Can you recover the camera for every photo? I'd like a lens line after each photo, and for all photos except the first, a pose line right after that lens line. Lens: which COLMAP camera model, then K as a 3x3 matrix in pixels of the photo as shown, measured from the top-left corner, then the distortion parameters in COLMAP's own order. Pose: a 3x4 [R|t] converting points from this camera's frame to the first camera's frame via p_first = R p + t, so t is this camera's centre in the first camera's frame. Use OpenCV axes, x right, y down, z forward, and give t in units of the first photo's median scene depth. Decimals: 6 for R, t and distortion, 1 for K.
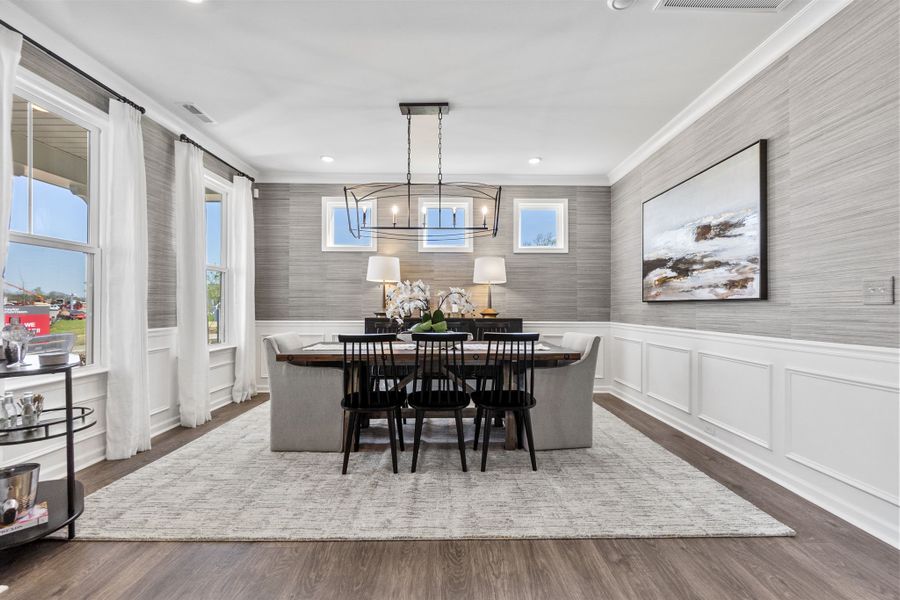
lens RADIAL K [[389.6, 0, 448.1], [0, 389.6, 301.3], [0, 0, 1]] dist [-0.002436, 0.000797]
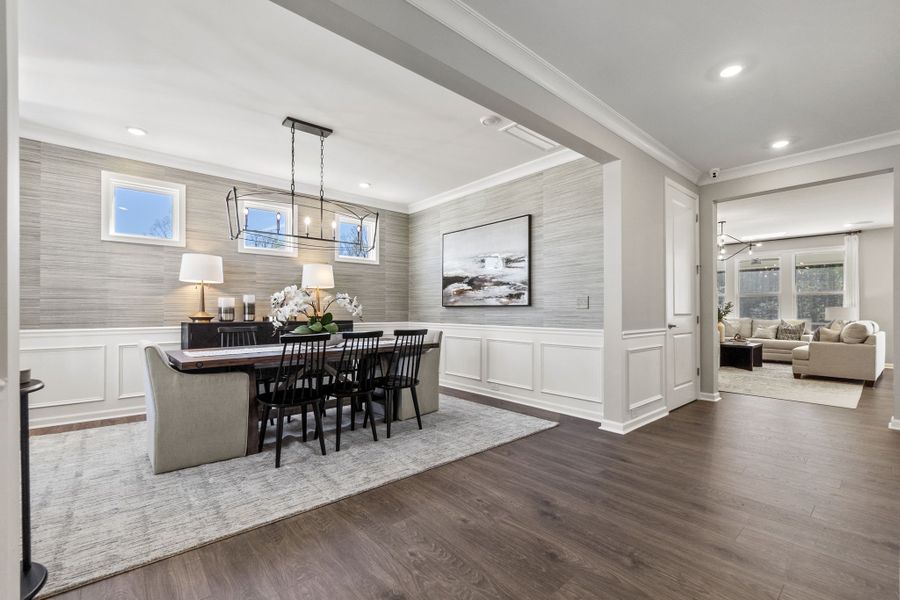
lens RADIAL K [[389.6, 0, 453.0], [0, 389.6, 306.8], [0, 0, 1]] dist [-0.002436, 0.000797]
pose [[0.763764, 0.003282, 0.645487, -0.511111], [-0.007972, 0.999959, 0.004348, -0.004309], [-0.645447, -0.008467, 0.763759, -0.105375]]
